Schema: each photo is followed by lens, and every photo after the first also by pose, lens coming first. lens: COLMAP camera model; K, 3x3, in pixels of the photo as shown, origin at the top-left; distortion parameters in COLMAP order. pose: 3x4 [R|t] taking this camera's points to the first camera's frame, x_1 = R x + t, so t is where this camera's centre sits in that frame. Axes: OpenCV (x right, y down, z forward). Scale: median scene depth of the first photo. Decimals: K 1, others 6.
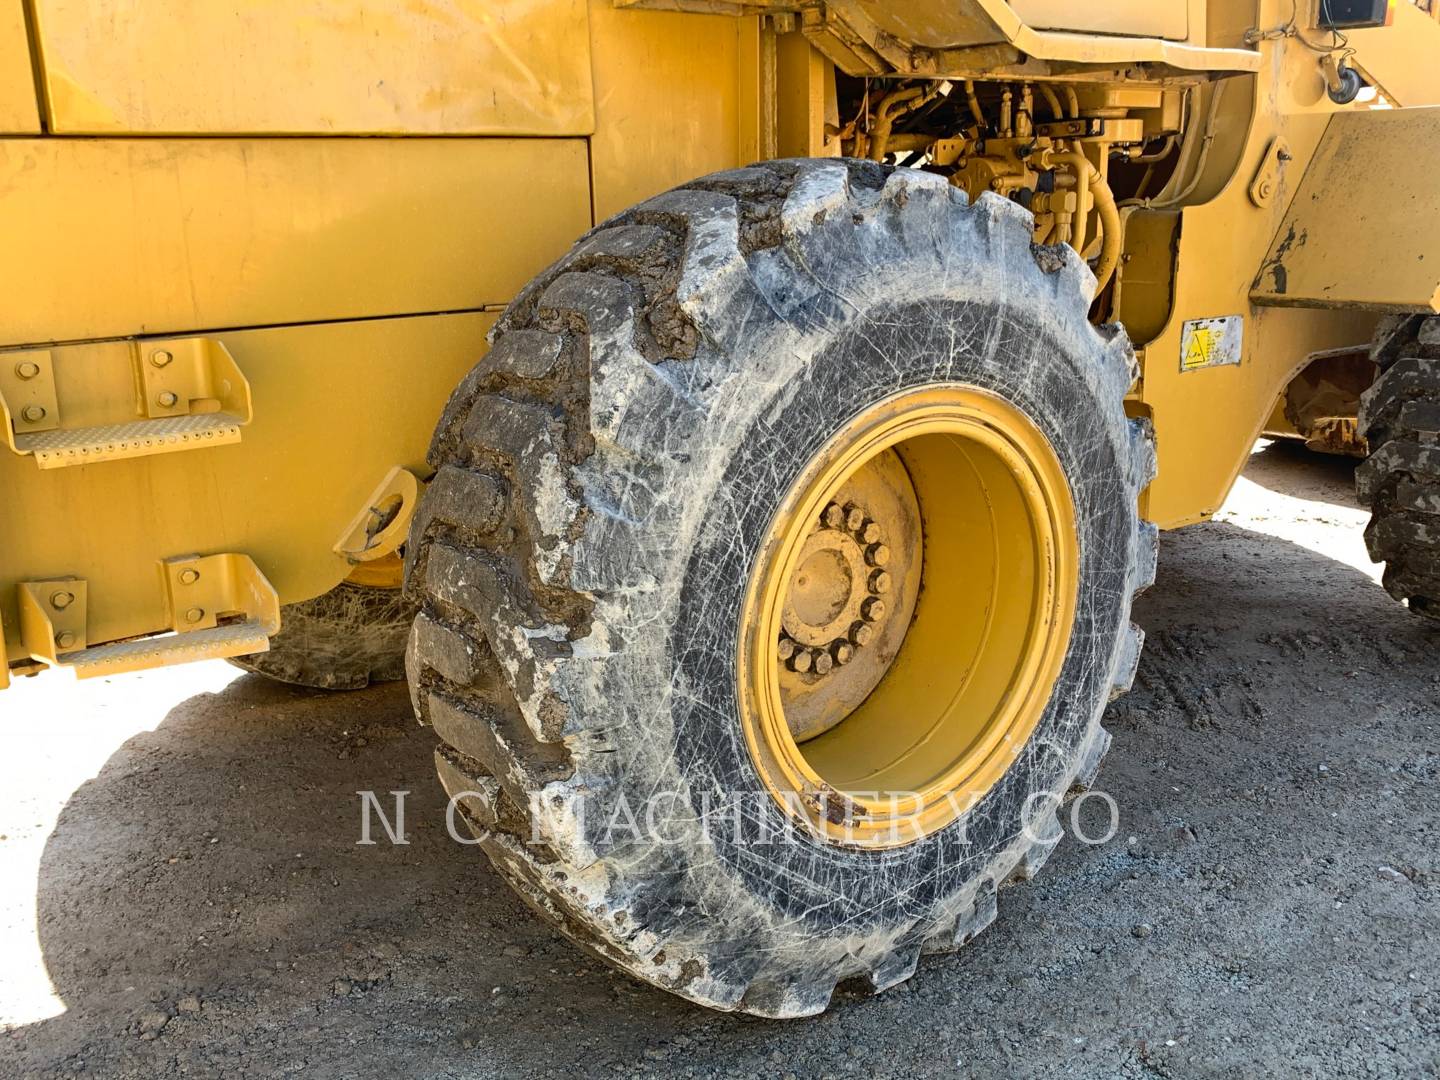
lens RADIAL K [[1426.9, 0, 676.2], [0, 1426.9, 545.0], [0, 0, 1]] dist [0.088973, -0.192293]
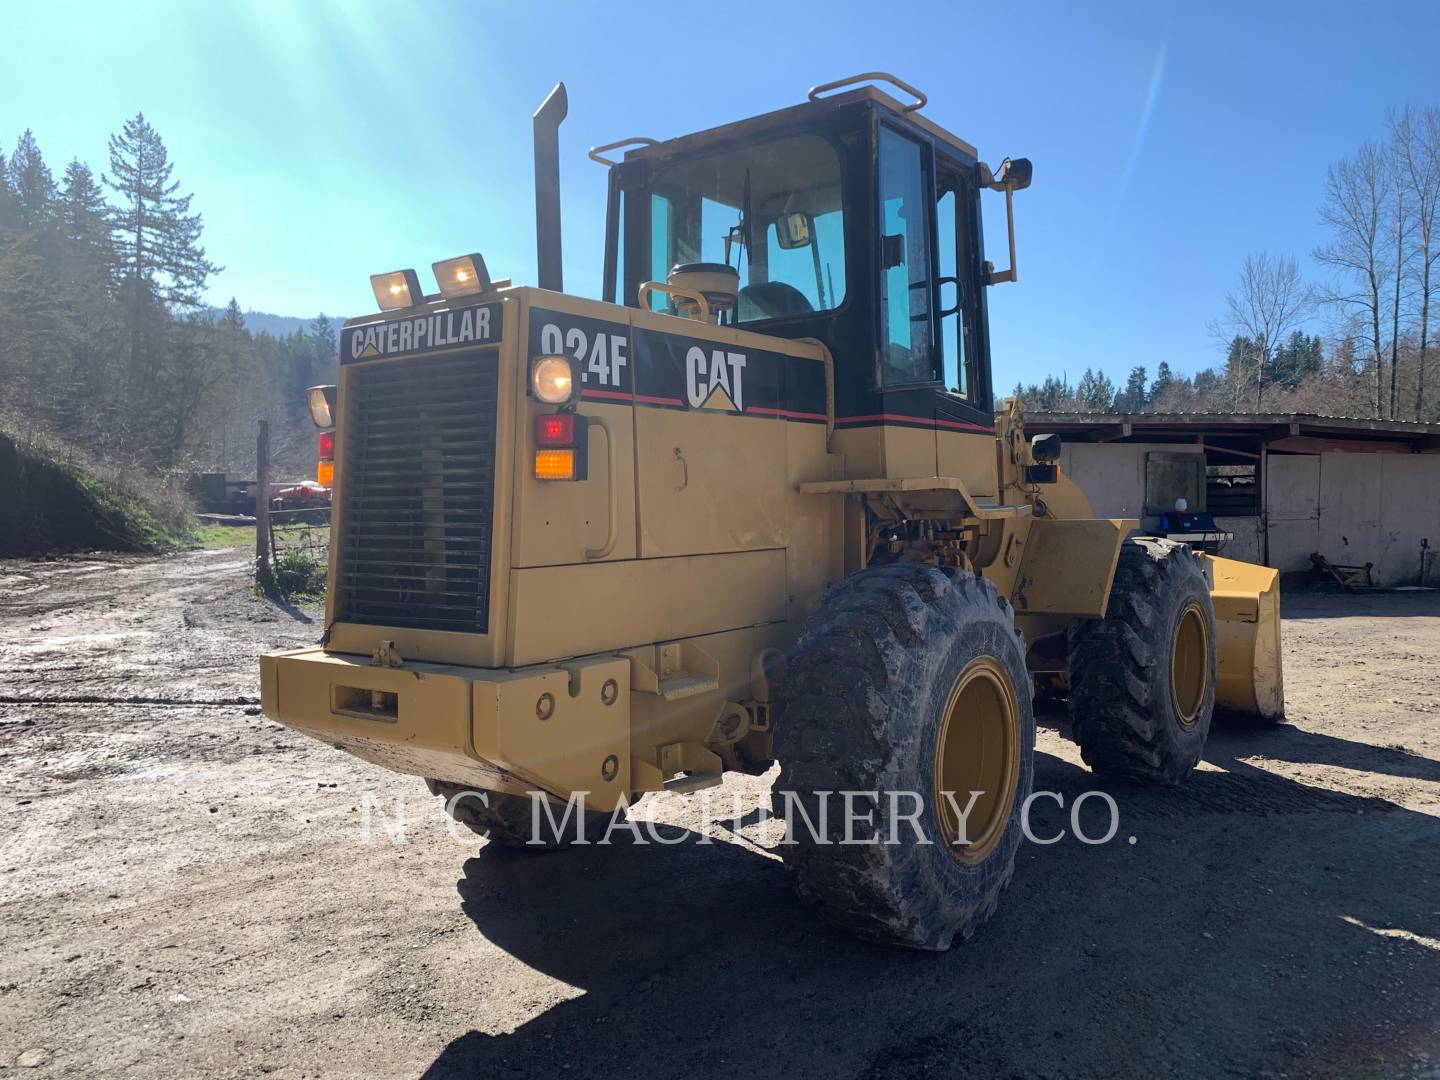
lens RADIAL K [[1105.2, 0, 717.9], [0, 1105.2, 506.5], [0, 0, 1]] dist [0.047567, -0.076182]
pose [[0.964904, 0.014393, 0.262208, -0.796596], [0.050916, 0.969295, -0.240570, 0.075801], [-0.257620, 0.245478, 0.934544, -0.743188]]
